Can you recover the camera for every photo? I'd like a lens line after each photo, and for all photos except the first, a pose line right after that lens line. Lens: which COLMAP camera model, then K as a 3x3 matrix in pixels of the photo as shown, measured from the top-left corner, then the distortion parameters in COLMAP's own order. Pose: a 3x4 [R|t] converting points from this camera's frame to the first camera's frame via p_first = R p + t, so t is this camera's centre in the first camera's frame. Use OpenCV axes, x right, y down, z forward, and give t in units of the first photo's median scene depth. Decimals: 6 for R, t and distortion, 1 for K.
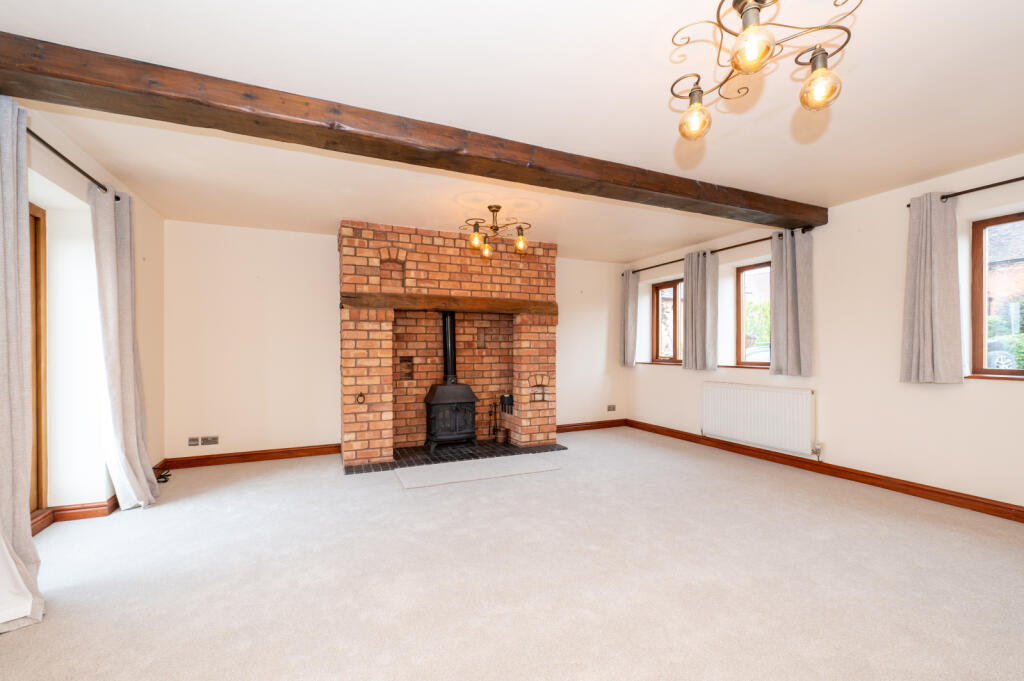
lens RADIAL K [[413.0, 0, 515.8], [0, 413.0, 348.7], [0, 0, 1]] dist [0.000748, -0.000072]
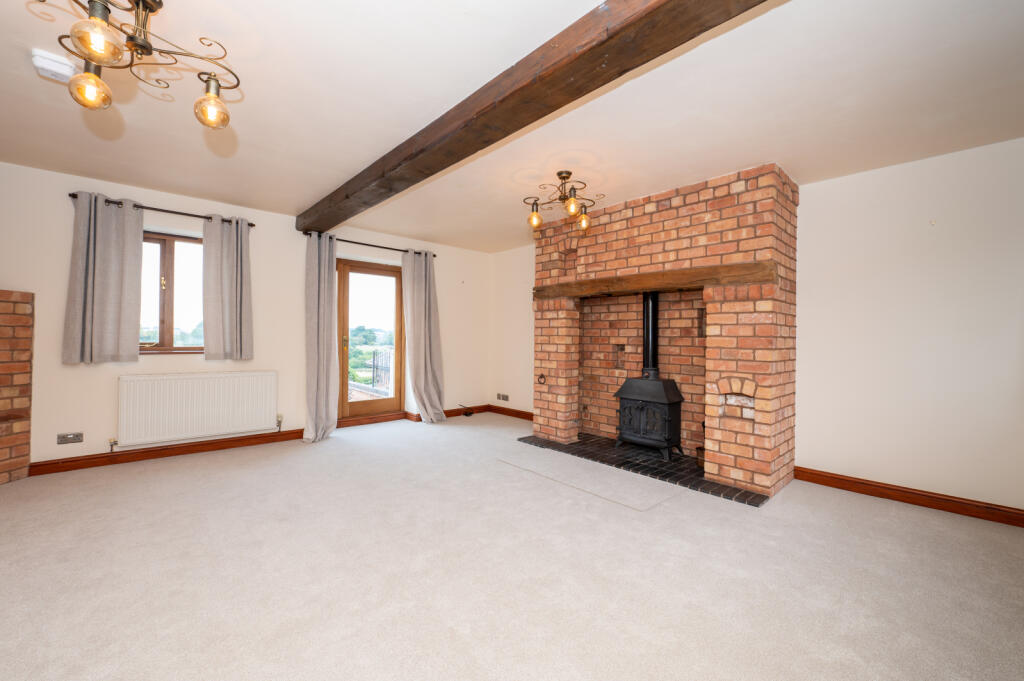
lens RADIAL K [[413.0, 0, 516.9], [0, 413.0, 333.8], [0, 0, 1]] dist [0.000748, -0.000072]
pose [[0.332215, -0.001142, -0.943203, 0.594695], [-0.011055, 0.999926, -0.005105, 0.001844], [0.943139, 0.012123, 0.332178, 0.496540]]
